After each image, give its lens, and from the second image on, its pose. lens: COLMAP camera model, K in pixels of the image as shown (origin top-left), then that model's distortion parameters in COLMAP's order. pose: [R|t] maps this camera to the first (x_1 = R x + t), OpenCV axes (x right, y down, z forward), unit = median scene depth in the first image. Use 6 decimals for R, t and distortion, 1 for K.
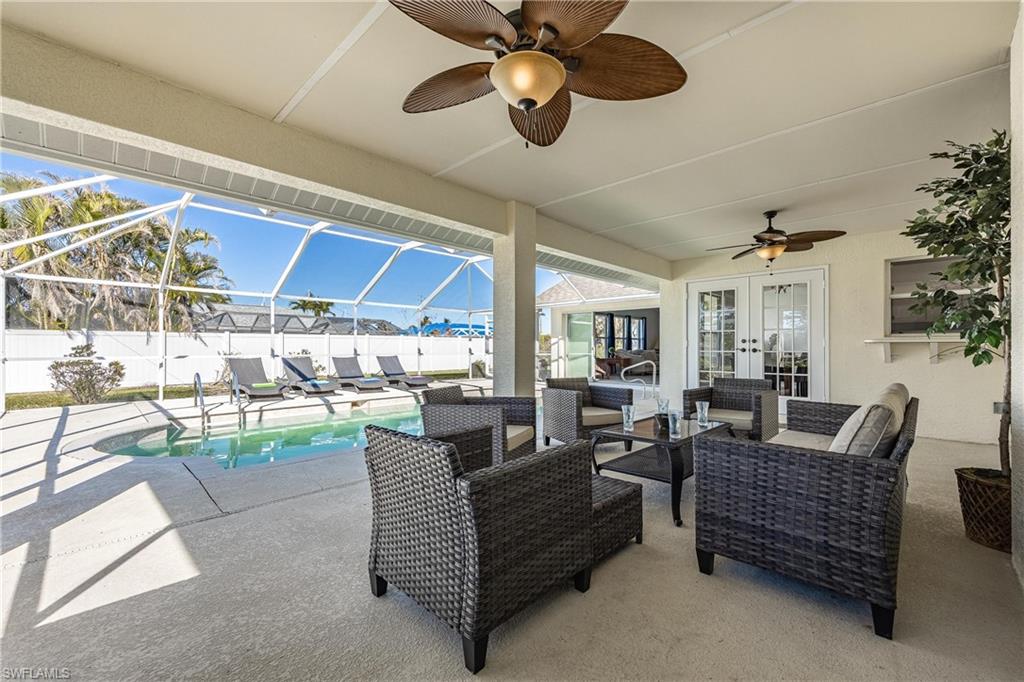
lens RADIAL K [[450.3, 0, 512.0], [0, 450.3, 341.0], [0, 0, 1]] dist [0.002424, 0.000169]
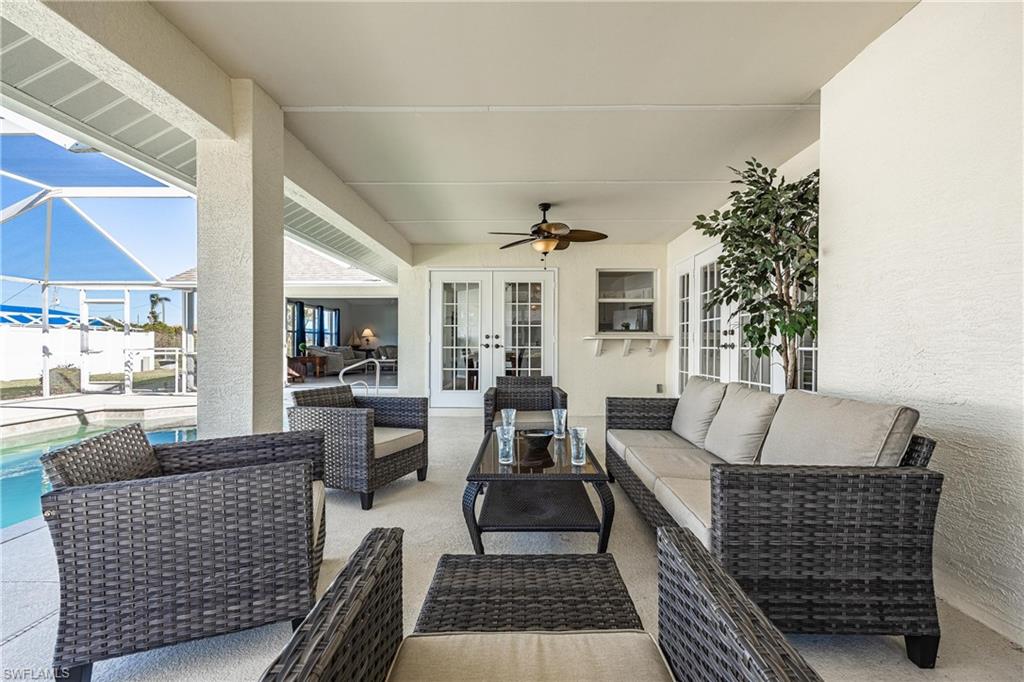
lens RADIAL K [[440.0, 0, 513.1], [0, 440.0, 344.8], [0, 0, 1]] dist [0.013538, 0.000067]
pose [[0.717237, -0.001374, 0.696828, -0.142308], [-0.010345, 0.999867, 0.012619, 0.006376], [-0.696753, -0.016259, 0.717127, 0.362109]]
